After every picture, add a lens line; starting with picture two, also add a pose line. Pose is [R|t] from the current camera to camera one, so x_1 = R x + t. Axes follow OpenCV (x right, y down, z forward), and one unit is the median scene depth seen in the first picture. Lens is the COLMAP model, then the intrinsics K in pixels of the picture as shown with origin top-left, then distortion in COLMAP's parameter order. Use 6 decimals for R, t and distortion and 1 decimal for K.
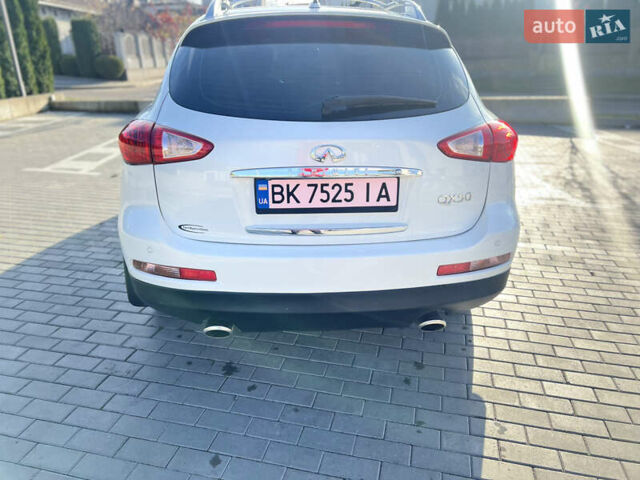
lens RADIAL K [[479.9, 0, 320.3], [0, 479.9, 243.4], [0, 0, 1]] dist [0.049061, -0.016082]
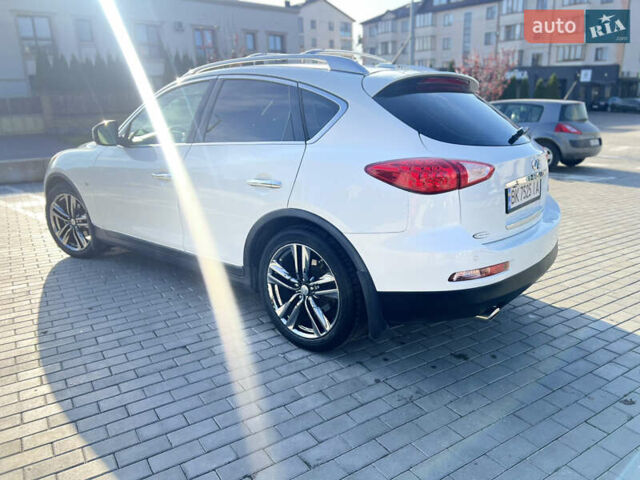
lens RADIAL K [[479.9, 0, 319.7], [0, 479.9, 239.1], [0, 0, 1]] dist [0.049061, -0.016082]
pose [[0.686988, -0.198845, 0.698933, -1.467540], [0.274638, 0.961541, 0.003612, -0.144102], [-0.672771, 0.189472, 0.715178, 0.393788]]
